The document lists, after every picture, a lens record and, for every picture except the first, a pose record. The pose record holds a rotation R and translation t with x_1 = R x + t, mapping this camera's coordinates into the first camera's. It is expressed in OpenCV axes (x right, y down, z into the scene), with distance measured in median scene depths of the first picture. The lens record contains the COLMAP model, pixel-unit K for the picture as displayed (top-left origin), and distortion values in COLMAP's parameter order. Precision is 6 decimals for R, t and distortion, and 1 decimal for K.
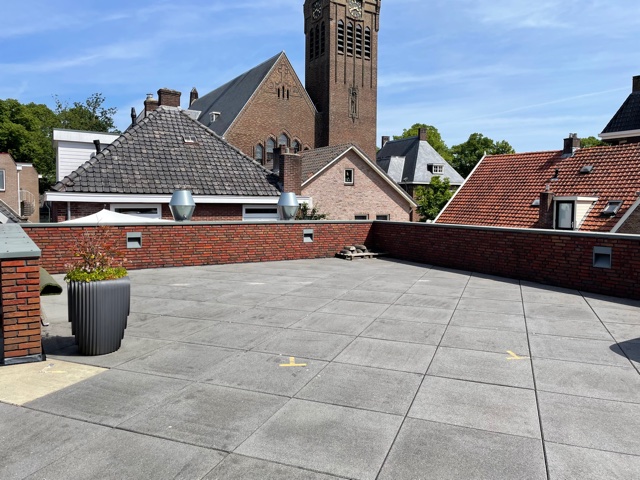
lens RADIAL K [[470.8, 0, 320.0], [0, 470.8, 240.0], [0, 0, 1]] dist [0.081078, -0.095883]
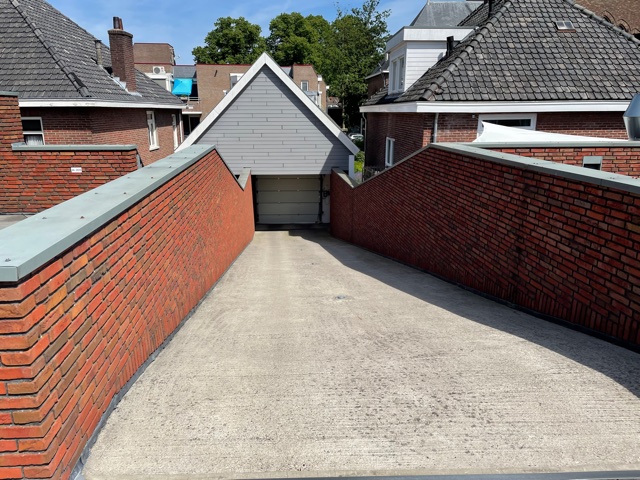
lens RADIAL K [[470.8, 0, 320.0], [0, 470.8, 240.0], [0, 0, 1]] dist [0.081078, -0.095883]
pose [[0.880262, 0.114740, -0.460405, -0.242958], [-0.026805, 0.980797, 0.193179, -0.012580], [0.473729, -0.157707, 0.866435, 0.099823]]
